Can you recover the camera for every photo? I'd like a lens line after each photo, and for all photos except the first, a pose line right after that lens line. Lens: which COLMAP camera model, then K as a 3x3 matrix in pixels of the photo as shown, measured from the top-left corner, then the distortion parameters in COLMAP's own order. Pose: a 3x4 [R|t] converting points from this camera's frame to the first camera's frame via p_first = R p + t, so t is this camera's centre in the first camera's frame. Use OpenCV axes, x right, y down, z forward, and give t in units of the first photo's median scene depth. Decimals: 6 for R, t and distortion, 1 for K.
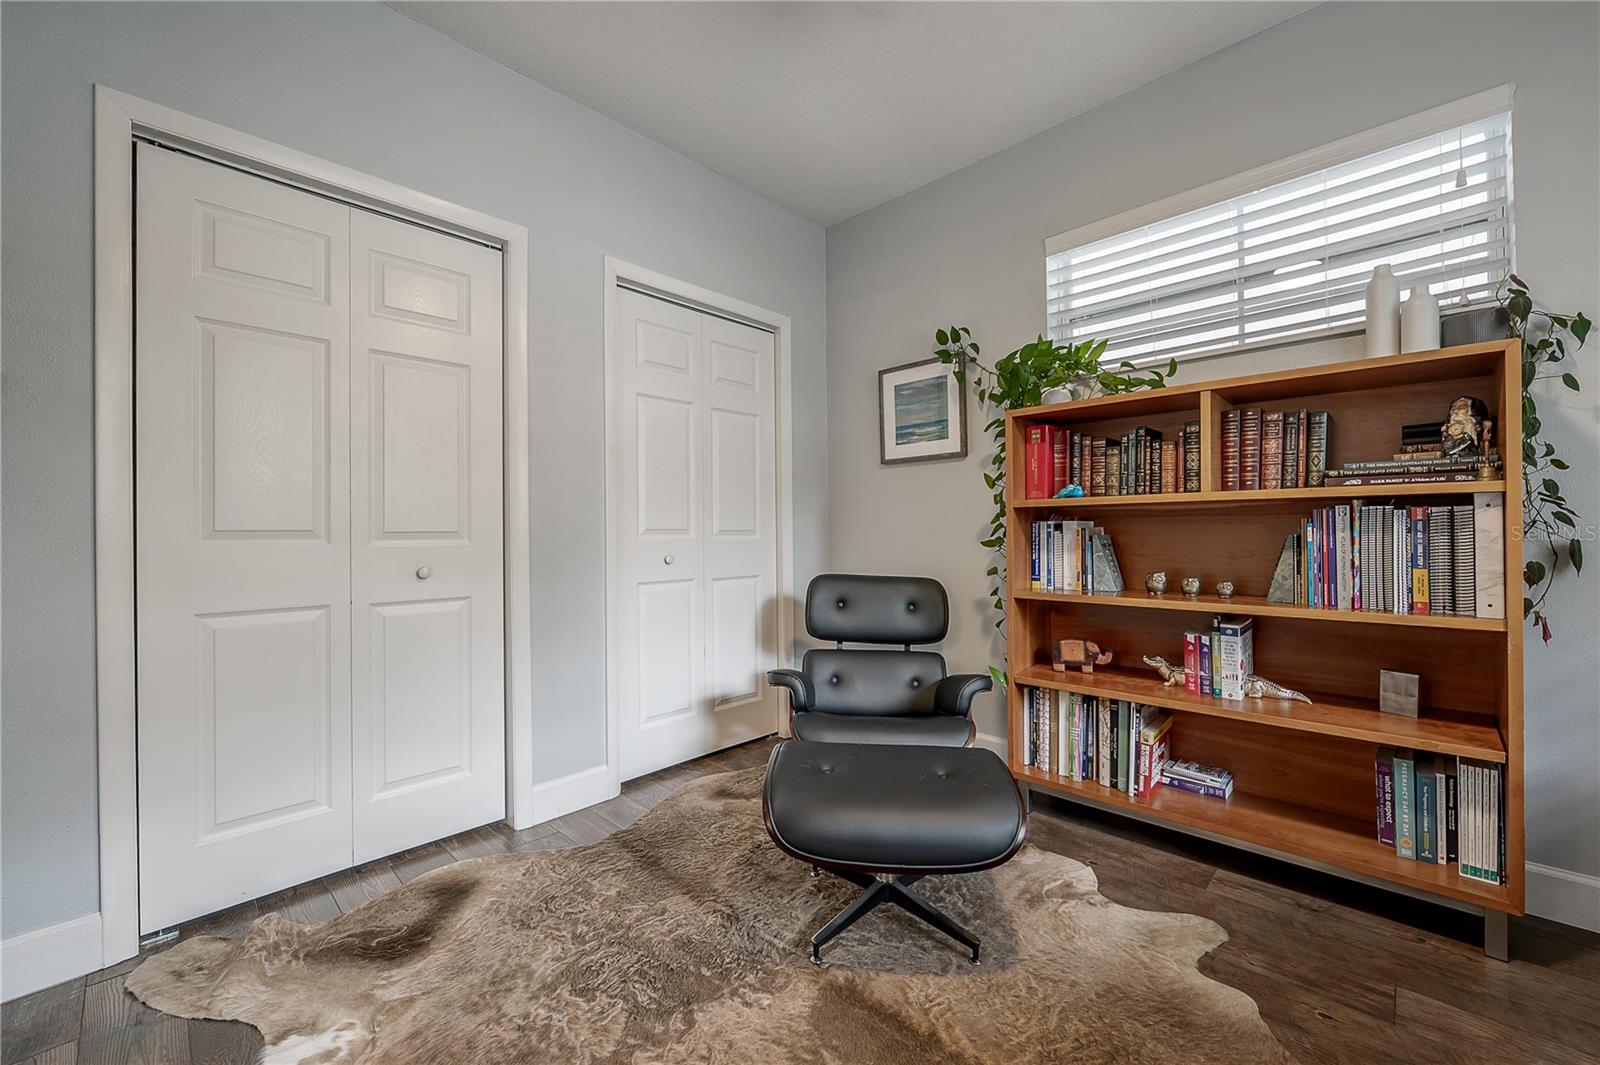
lens RADIAL K [[640.9, 0, 799.5], [0, 640.9, 533.7], [0, 0, 1]] dist [-0.002524, -0.000340]
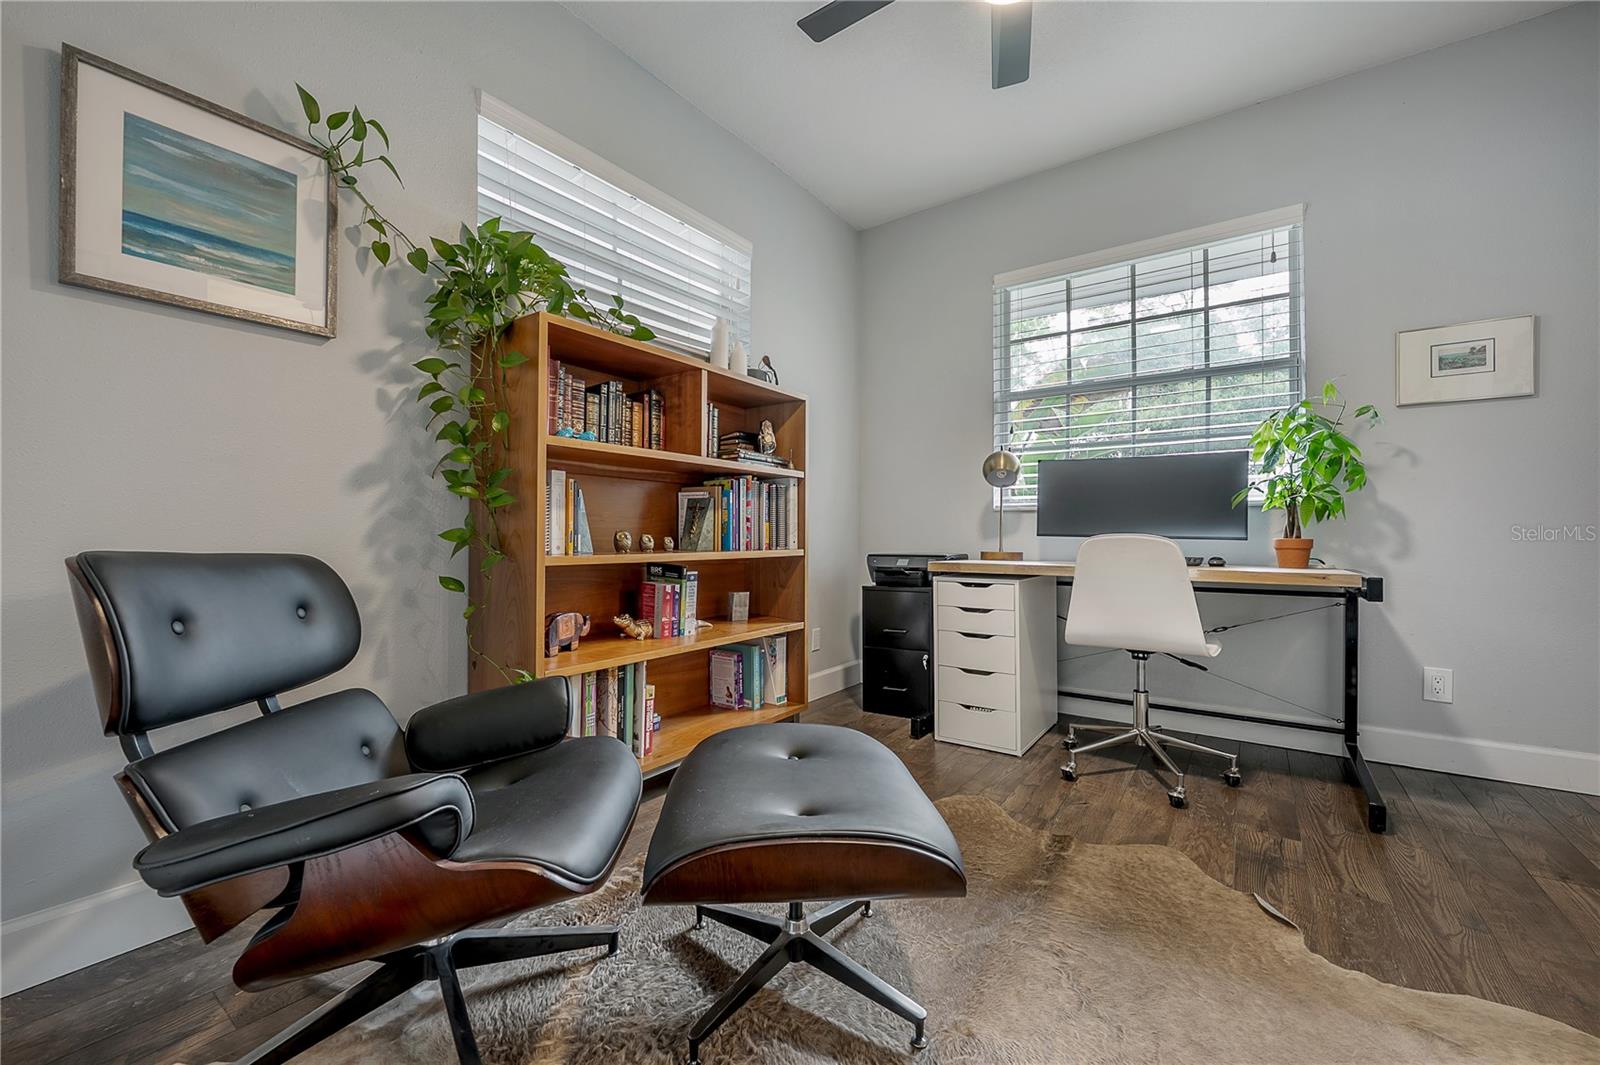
lens RADIAL K [[640.9, 0, 799.5], [0, 640.9, 529.3], [0, 0, 1]] dist [-0.002524, -0.000340]
pose [[-0.151687, 0.015331, 0.988310, -0.473400], [0.001230, 0.999882, -0.015321, 0.074265], [-0.988428, -0.001108, -0.151688, 0.882839]]
